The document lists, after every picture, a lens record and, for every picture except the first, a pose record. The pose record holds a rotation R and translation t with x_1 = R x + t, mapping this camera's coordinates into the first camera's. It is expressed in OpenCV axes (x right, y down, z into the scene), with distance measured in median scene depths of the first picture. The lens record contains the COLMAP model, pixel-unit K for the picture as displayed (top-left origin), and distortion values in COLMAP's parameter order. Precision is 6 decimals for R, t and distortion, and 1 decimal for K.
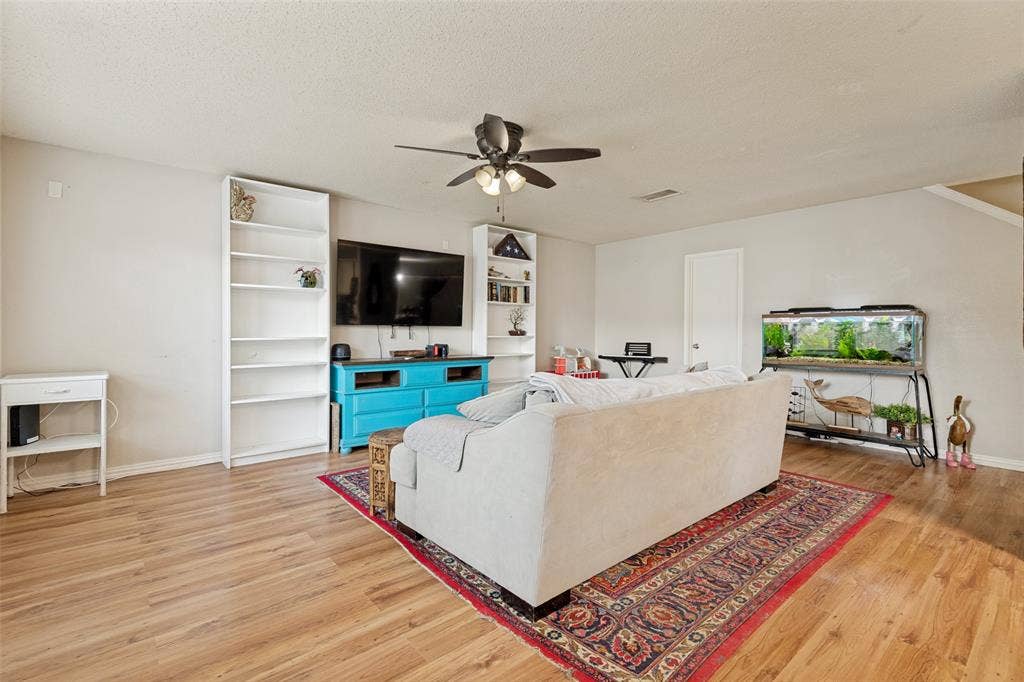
lens RADIAL K [[471.8, 0, 508.9], [0, 471.8, 334.7], [0, 0, 1]] dist [0.042843, -0.024574]
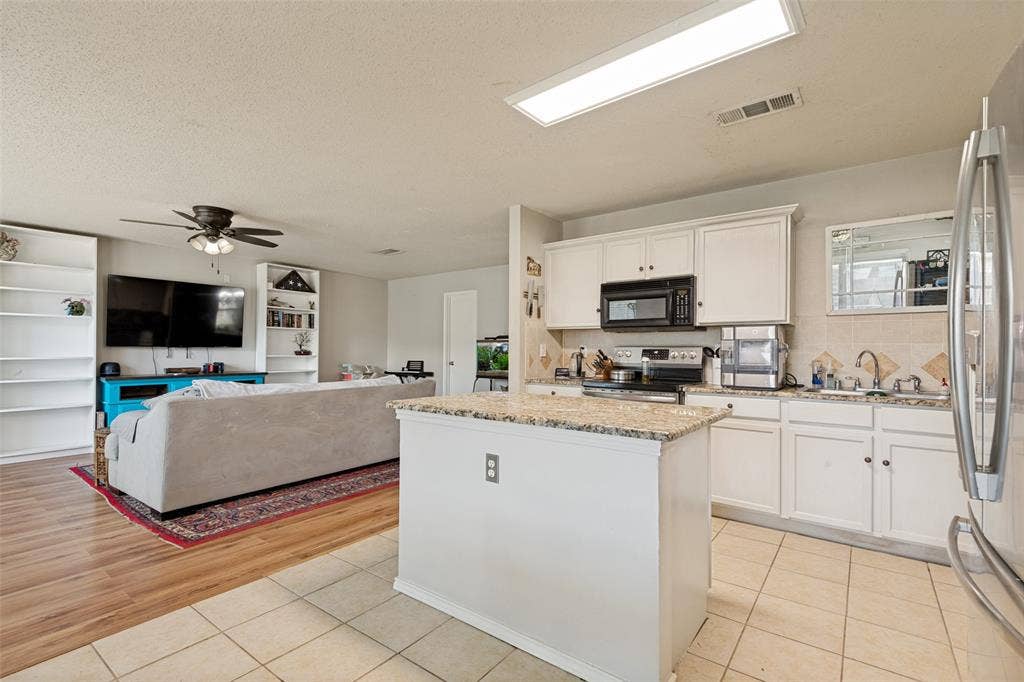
lens RADIAL K [[461.4, 0, 513.7], [0, 461.4, 348.7], [0, 0, 1]] dist [0.000825, -0.006649]
pose [[0.969116, 0.002794, 0.246590, 0.312650], [-0.000249, 0.999946, -0.010352, -0.003238], [-0.246605, 0.009970, 0.969065, -0.334505]]
